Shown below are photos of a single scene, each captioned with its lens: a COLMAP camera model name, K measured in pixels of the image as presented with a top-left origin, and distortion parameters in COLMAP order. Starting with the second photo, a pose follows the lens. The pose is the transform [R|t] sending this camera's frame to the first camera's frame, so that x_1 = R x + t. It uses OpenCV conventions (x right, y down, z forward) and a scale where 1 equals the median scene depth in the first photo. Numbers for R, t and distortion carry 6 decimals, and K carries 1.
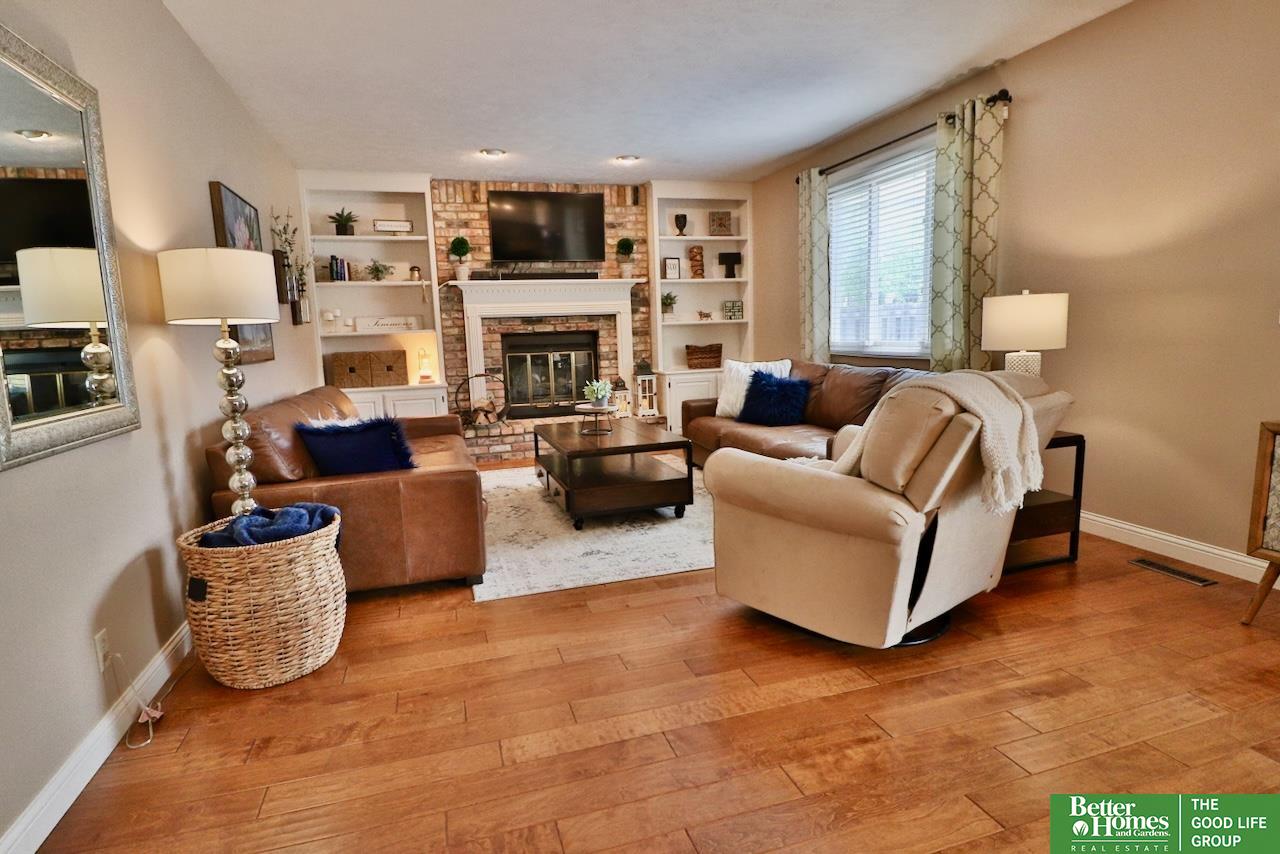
lens RADIAL K [[662.9, 0, 634.9], [0, 662.9, 427.1], [0, 0, 1]] dist [-0.003201, -0.012158]
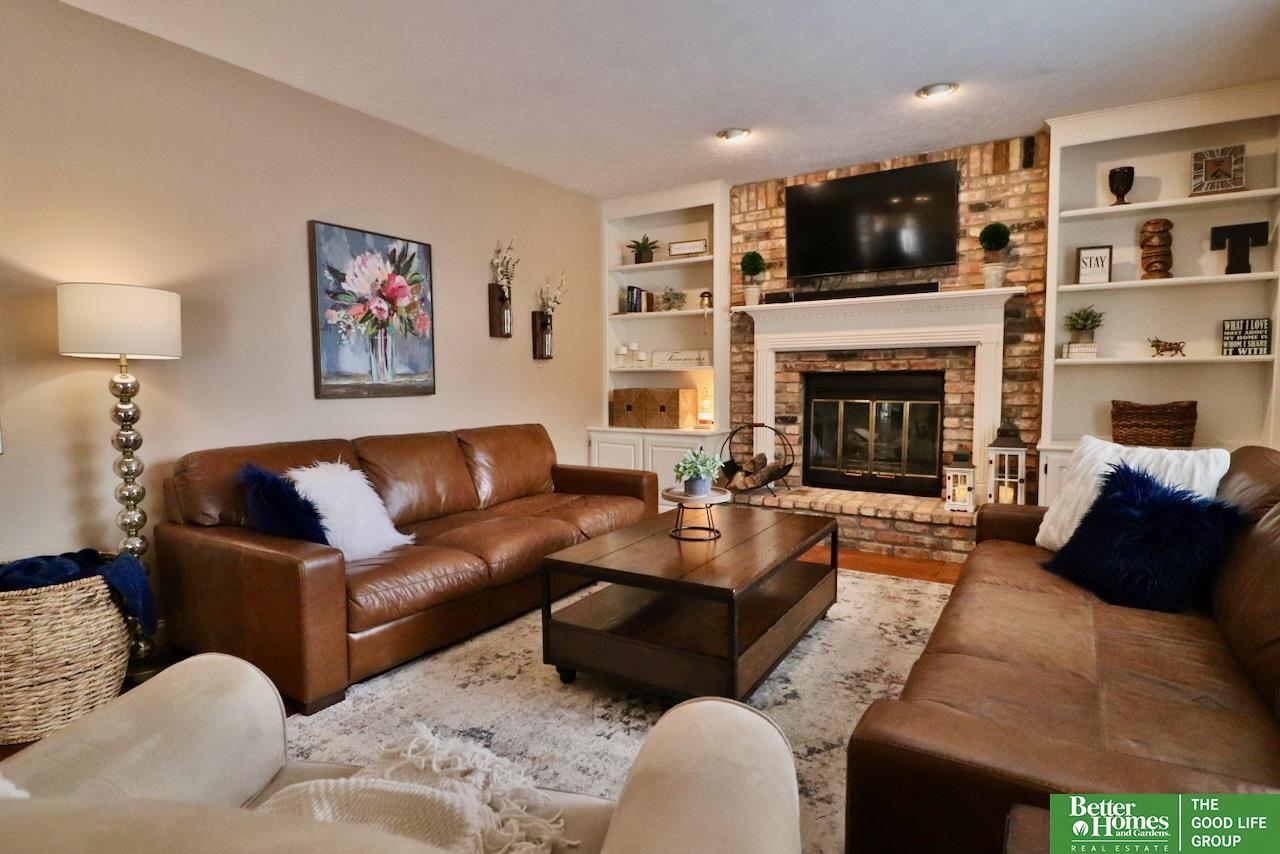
lens RADIAL K [[662.9, 0, 638.6], [0, 662.9, 422.6], [0, 0, 1]] dist [-0.003201, -0.012158]
pose [[0.650755, 0.078975, -0.755170, 0.250323], [-0.122220, 0.992502, -0.001525, -0.059509], [0.749387, 0.093289, 0.655528, 0.365812]]
